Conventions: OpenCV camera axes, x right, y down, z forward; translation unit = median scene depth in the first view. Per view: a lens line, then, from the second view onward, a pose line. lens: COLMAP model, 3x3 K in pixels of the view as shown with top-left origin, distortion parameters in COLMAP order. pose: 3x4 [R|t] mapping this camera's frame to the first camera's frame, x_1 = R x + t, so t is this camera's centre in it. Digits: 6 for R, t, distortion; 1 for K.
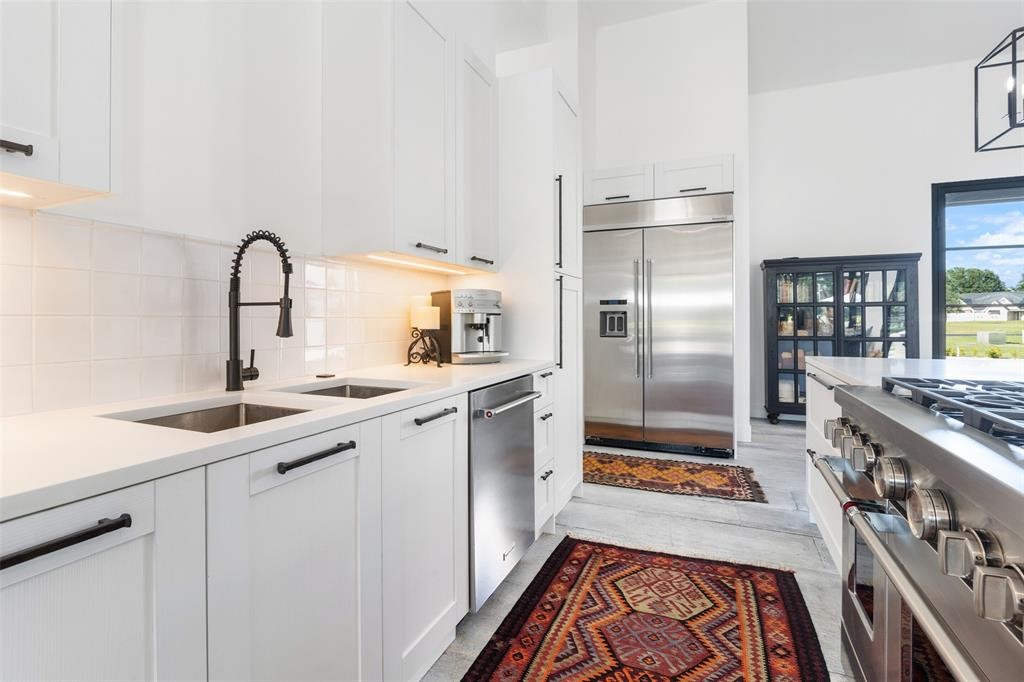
lens RADIAL K [[482.5, 0, 510.7], [0, 482.5, 319.3], [0, 0, 1]] dist [-0.000821, 0.000066]
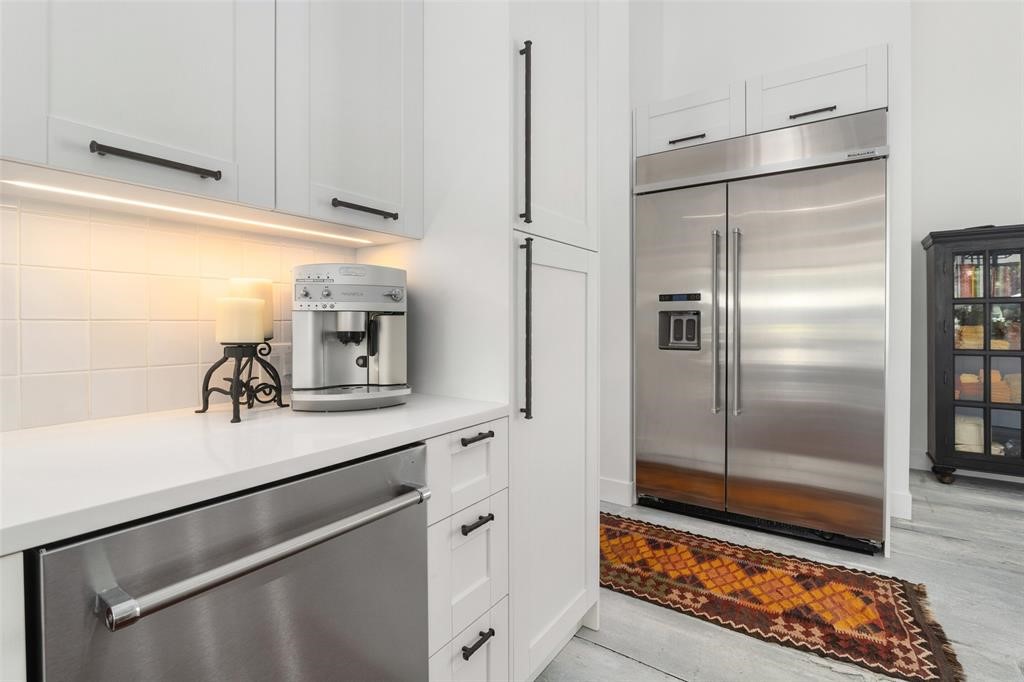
lens RADIAL K [[486.4, 0, 510.6], [0, 486.4, 328.4], [0, 0, 1]] dist [-0.003057, 0.000145]
pose [[0.981420, 0.003177, -0.191847, 0.138396], [-0.000877, 0.999927, 0.012077, -0.000505], [0.191871, -0.011684, 0.981351, 0.364540]]
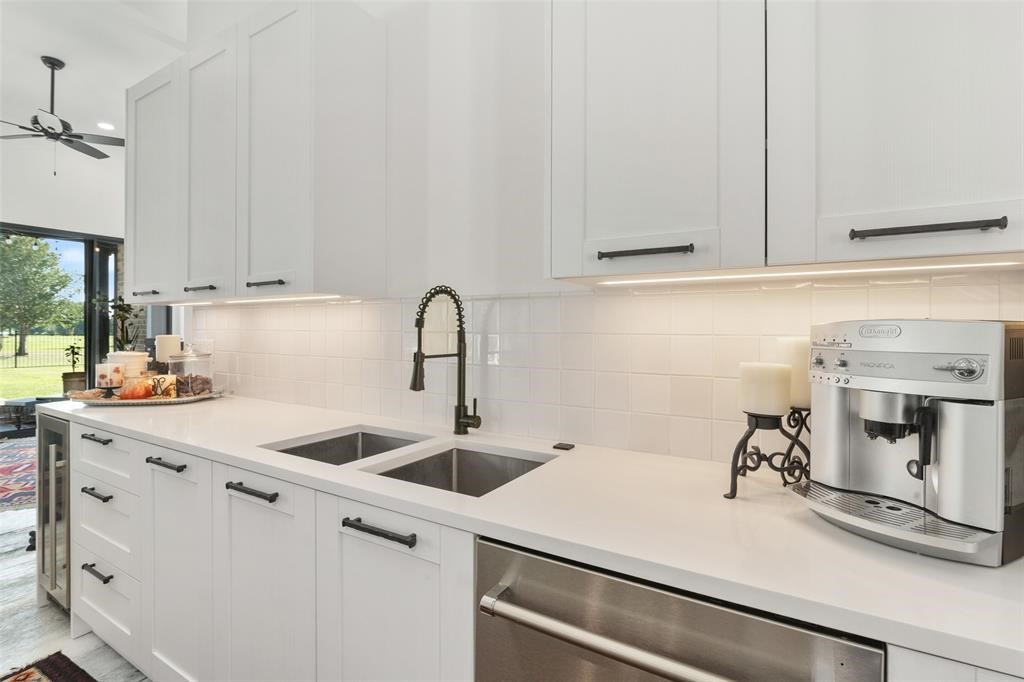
lens RADIAL K [[486.4, 0, 510.6], [0, 486.4, 328.4], [0, 0, 1]] dist [-0.003057, 0.000145]
pose [[-0.134408, -0.002676, -0.990923, 0.215537], [-0.003172, 0.999992, -0.002271, -0.037808], [0.990921, 0.002838, -0.134415, 0.544239]]
